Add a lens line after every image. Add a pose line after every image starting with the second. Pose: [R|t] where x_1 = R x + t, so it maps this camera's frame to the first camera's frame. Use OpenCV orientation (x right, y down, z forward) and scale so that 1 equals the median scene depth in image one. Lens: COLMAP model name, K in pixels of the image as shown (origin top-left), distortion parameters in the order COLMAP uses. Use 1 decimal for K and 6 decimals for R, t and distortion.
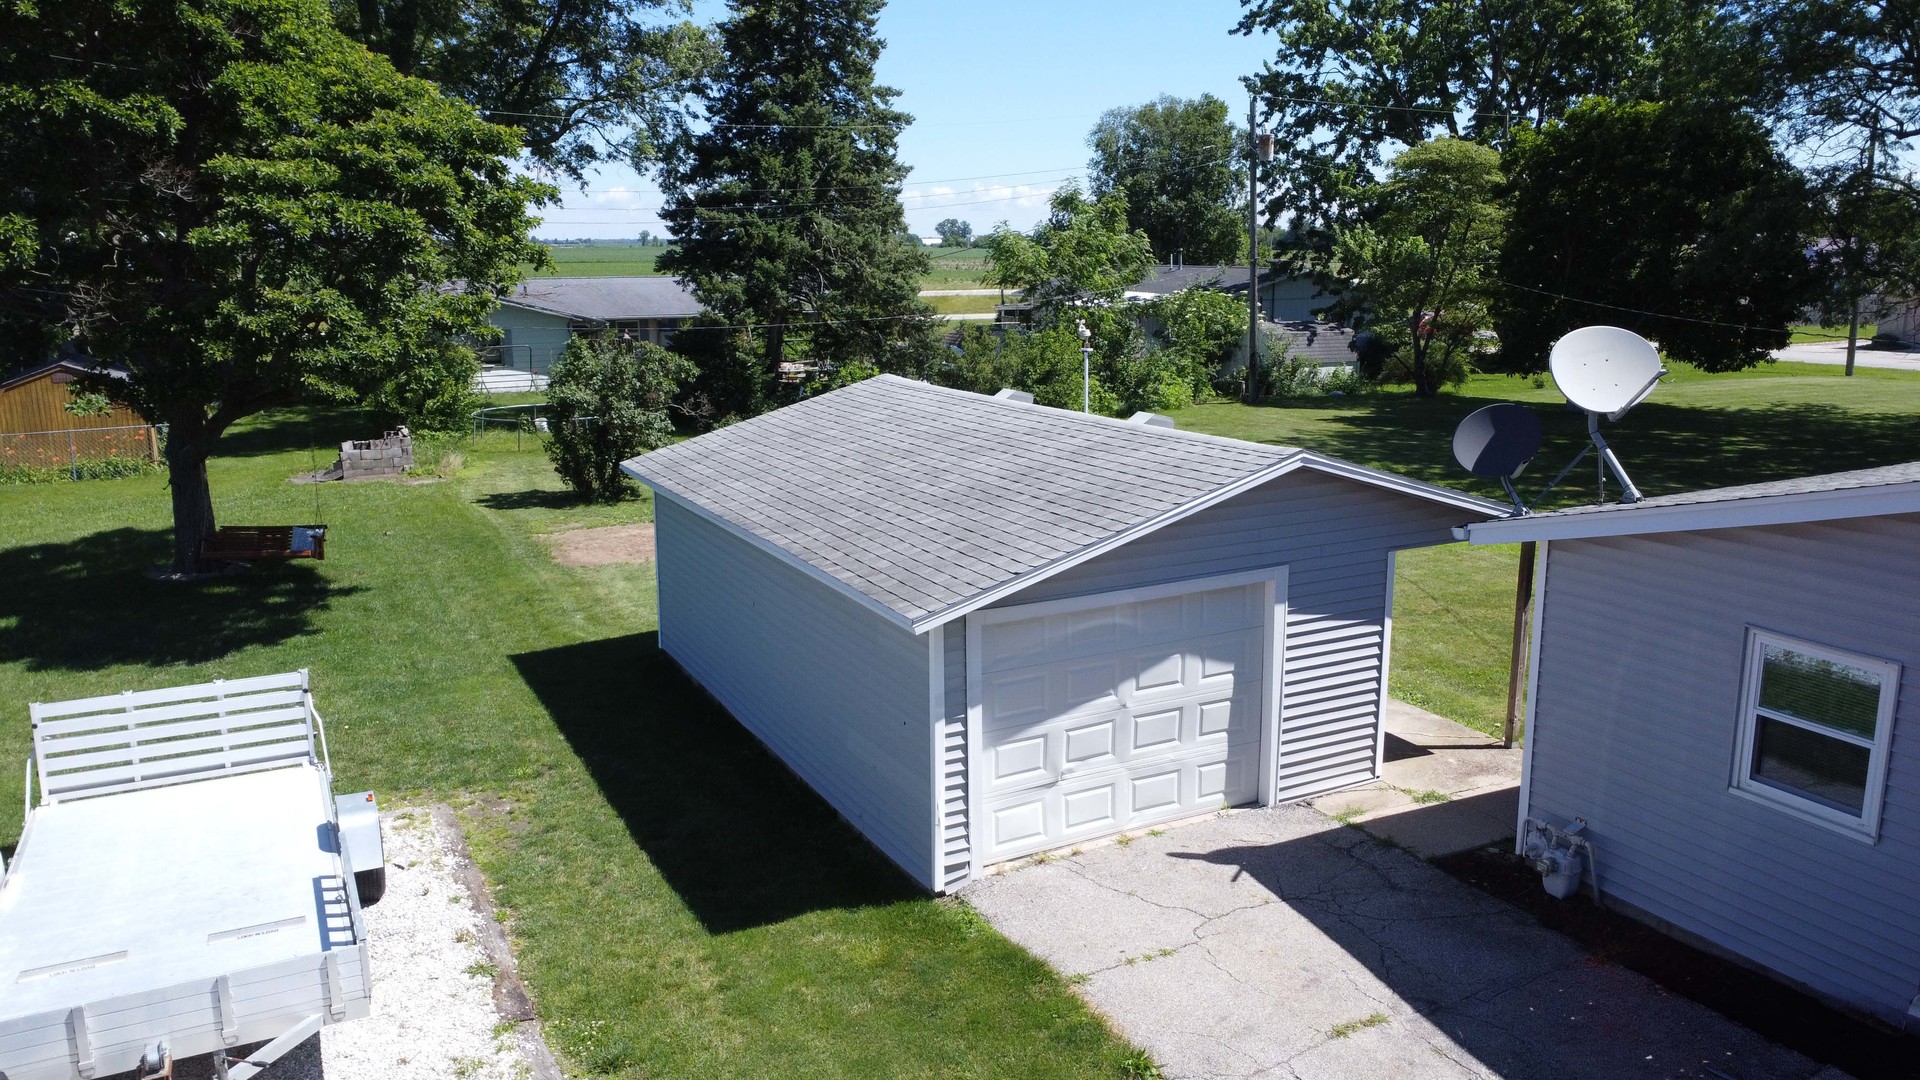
lens RADIAL K [[1420.7, 0, 958.8], [0, 1420.7, 537.9], [0, 0, 1]] dist [0.007227, -0.004029]
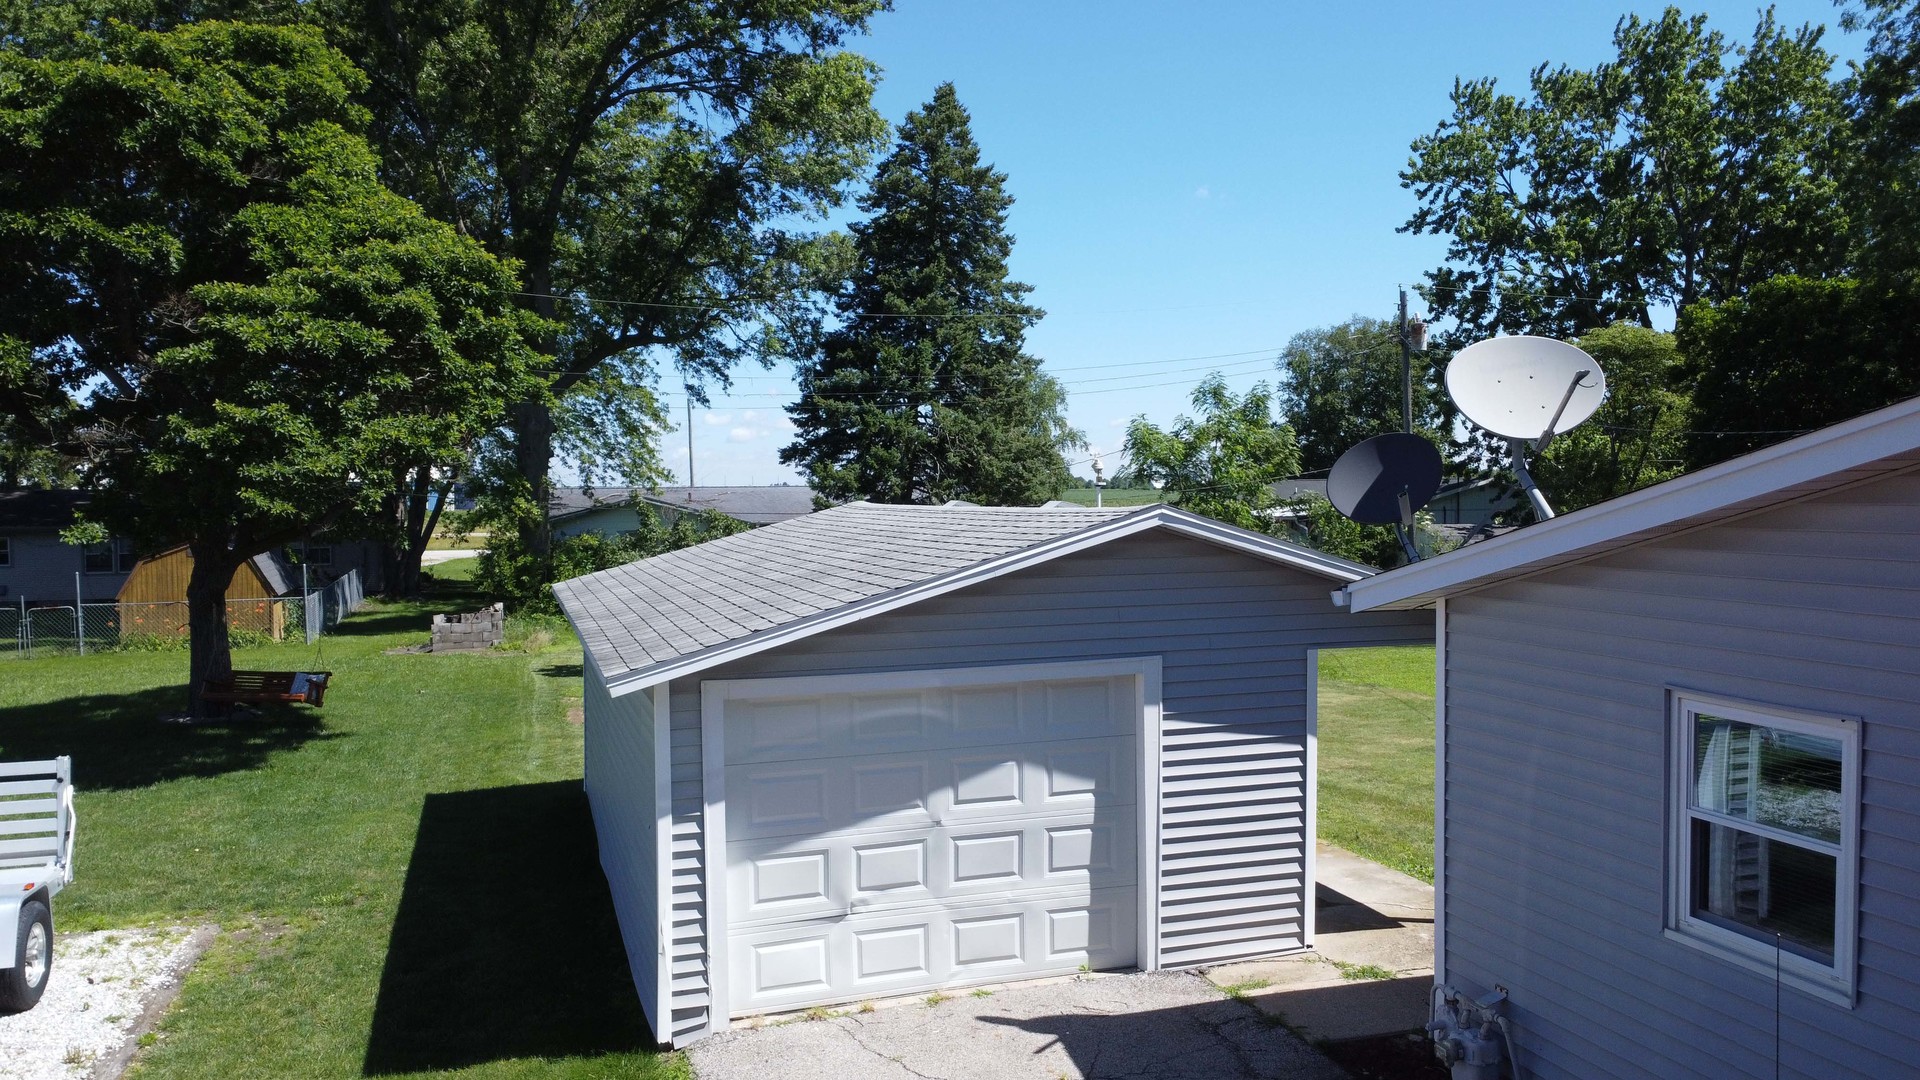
lens RADIAL K [[1420.7, 0, 962.0], [0, 1420.7, 545.2], [0, 0, 1]] dist [0.007227, -0.004029]
pose [[0.987298, 0.005685, -0.158776, 0.212396], [-0.031519, 0.986504, -0.160673, 0.076712], [0.155720, 0.163637, 0.974153, 0.167068]]
